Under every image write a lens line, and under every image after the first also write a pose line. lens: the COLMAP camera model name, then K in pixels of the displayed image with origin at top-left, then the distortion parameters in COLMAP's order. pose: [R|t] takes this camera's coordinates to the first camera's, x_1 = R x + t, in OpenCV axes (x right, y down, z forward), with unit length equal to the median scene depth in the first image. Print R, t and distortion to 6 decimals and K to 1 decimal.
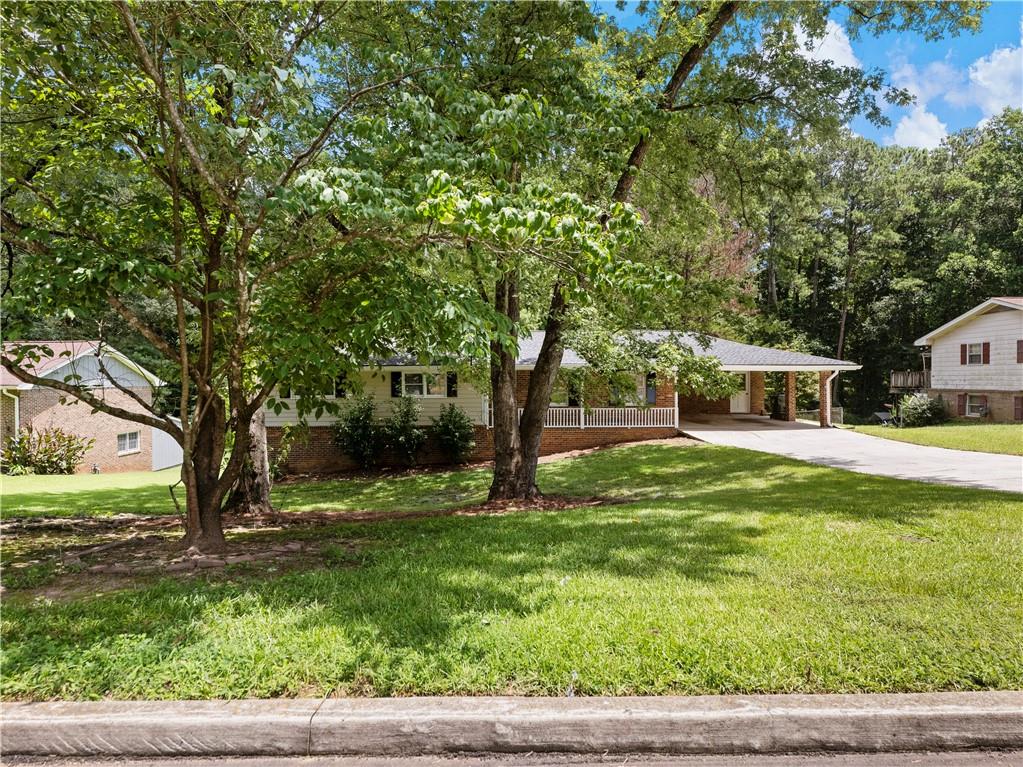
lens RADIAL K [[516.5, 0, 511.5], [0, 516.5, 383.5], [0, 0, 1]] dist [-0.000345, -0.000603]
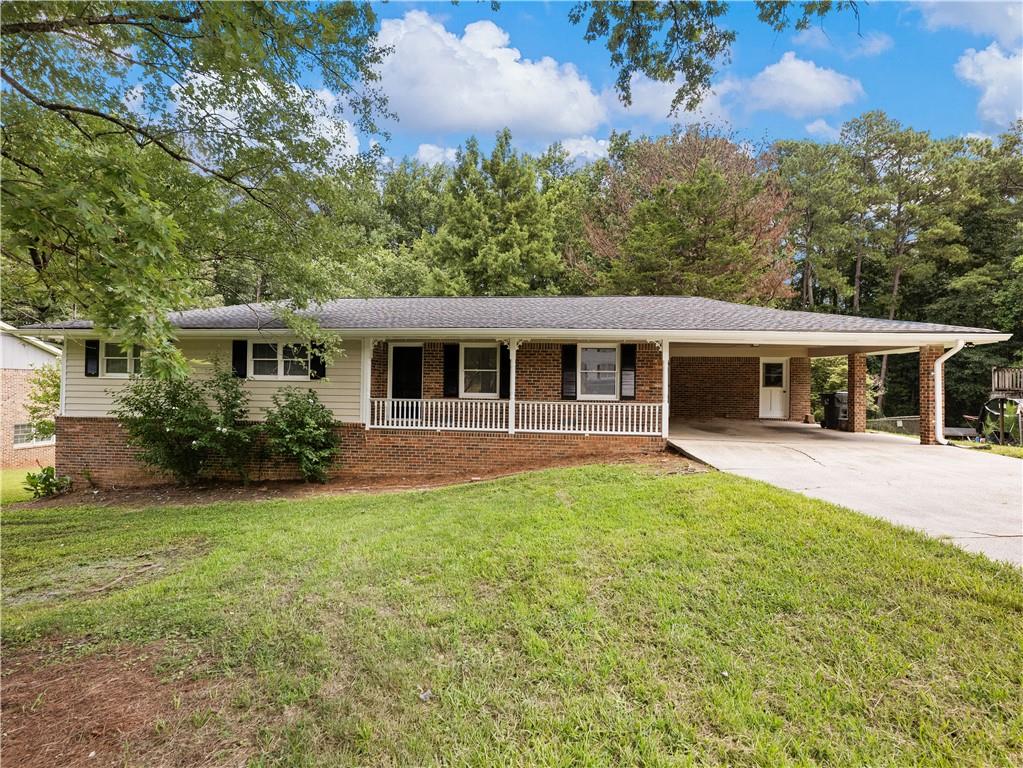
lens RADIAL K [[447.3, 0, 523.2], [0, 447.3, 386.3], [0, 0, 1]] dist [0.000691, 0.000175]
pose [[0.996134, 0.022547, -0.084901, 0.170145], [-0.024095, 0.999561, -0.017258, 0.034283], [0.084474, 0.019237, 0.996240, 0.400112]]
